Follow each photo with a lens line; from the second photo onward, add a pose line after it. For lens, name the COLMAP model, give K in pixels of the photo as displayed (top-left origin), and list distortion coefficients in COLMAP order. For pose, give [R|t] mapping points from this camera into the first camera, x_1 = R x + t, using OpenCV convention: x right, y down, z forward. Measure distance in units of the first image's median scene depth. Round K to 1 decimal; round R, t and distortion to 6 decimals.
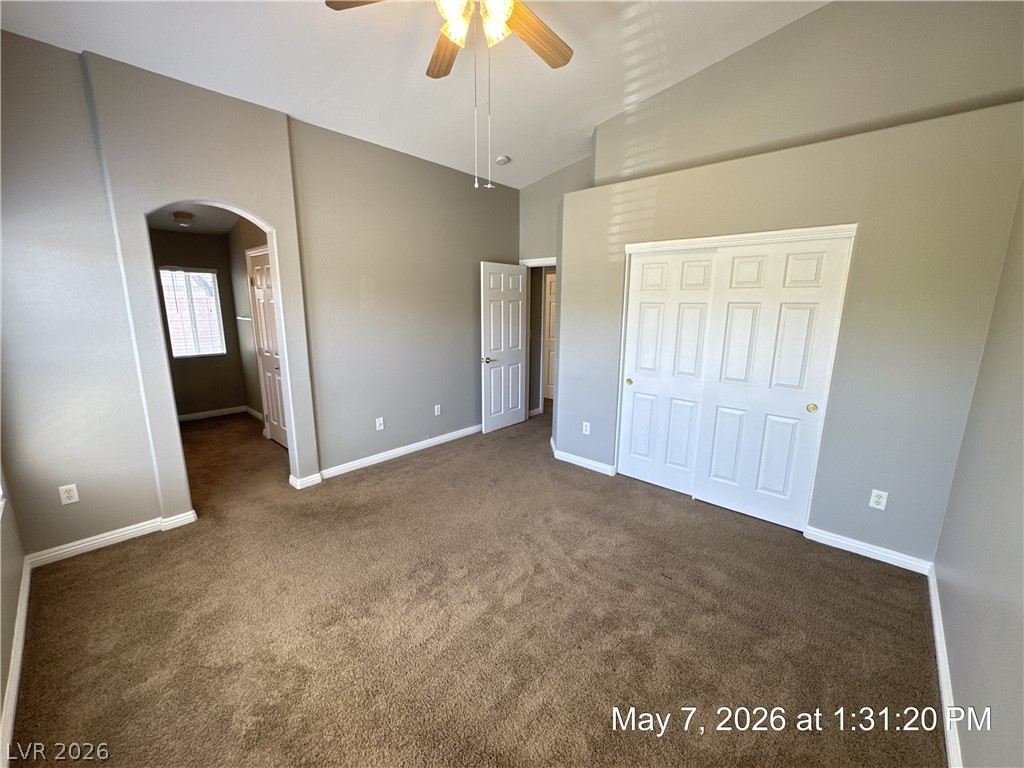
lens RADIAL K [[410.1, 0, 513.4], [0, 410.1, 383.3], [0, 0, 1]] dist [-0.001455, 0.000022]
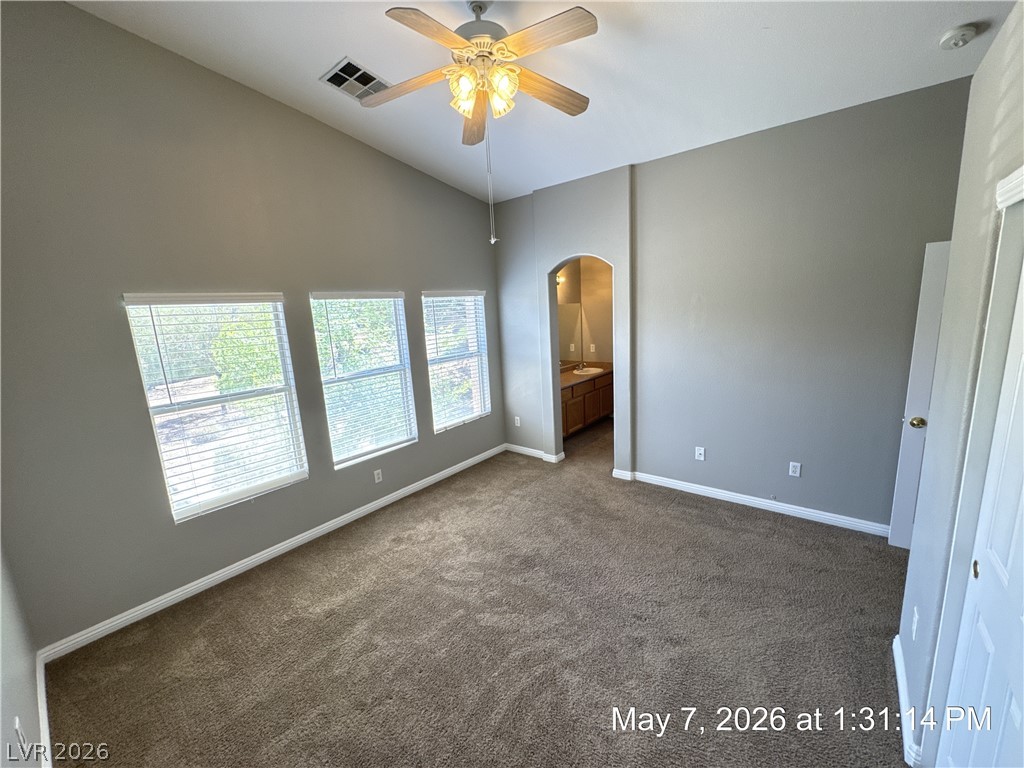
lens RADIAL K [[411.1, 0, 514.3], [0, 411.1, 384.9], [0, 0, 1]] dist [0.003012, 0.000426]
pose [[0.054709, 0.179415, -0.982251, 0.596262], [-0.135878, 0.975911, 0.170688, -0.170915], [0.989214, 0.124128, 0.077770, 0.567997]]
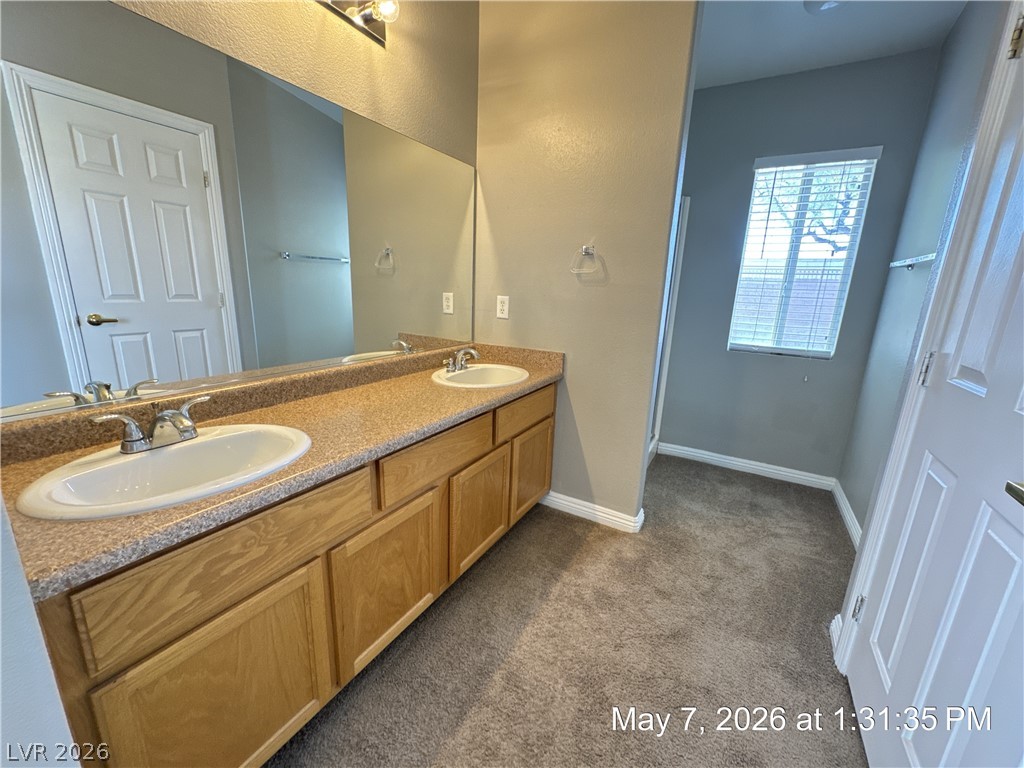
lens RADIAL K [[410.1, 0, 513.4], [0, 410.1, 383.3], [0, 0, 1]] dist [-0.001455, 0.000022]
pose [[0.216556, 0.234288, -0.947741, -0.562576], [-0.226185, 0.956404, 0.184747, -0.075406], [0.949707, 0.174357, 0.260108, 0.901634]]
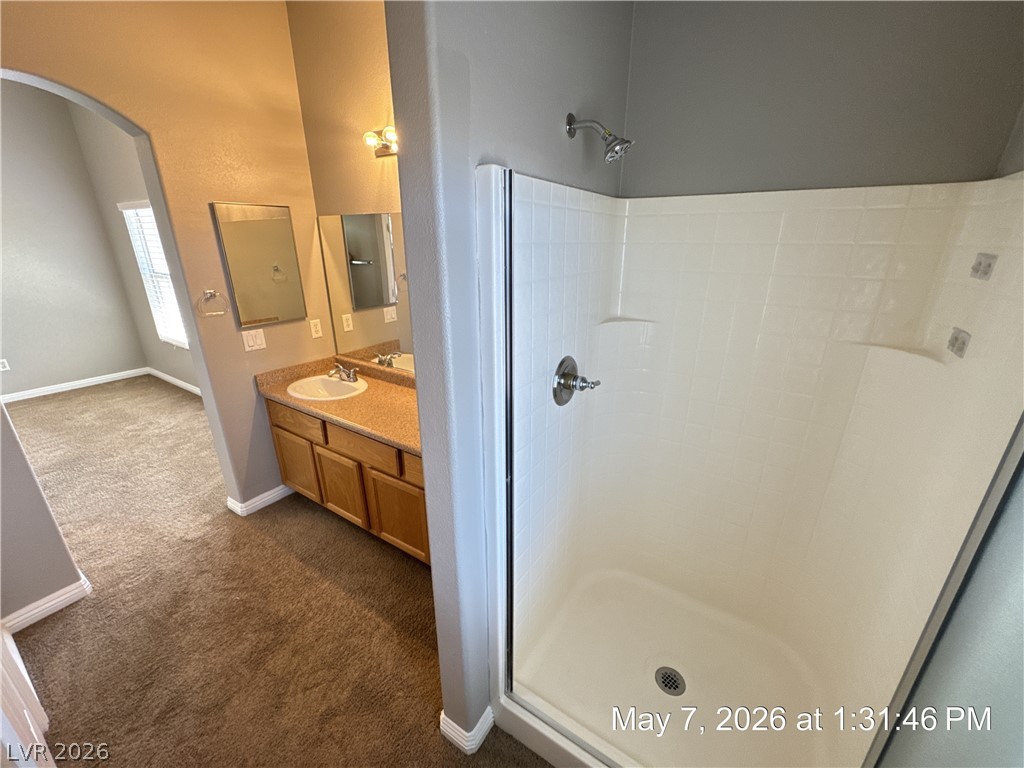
lens RADIAL K [[410.1, 0, 513.4], [0, 410.1, 383.3], [0, 0, 1]] dist [-0.001455, 0.000022]
pose [[-0.985566, 0.050108, -0.161707, -1.045319], [-0.039755, 0.859981, 0.508775, -0.314521], [0.164559, 0.507860, -0.845576, 1.434968]]
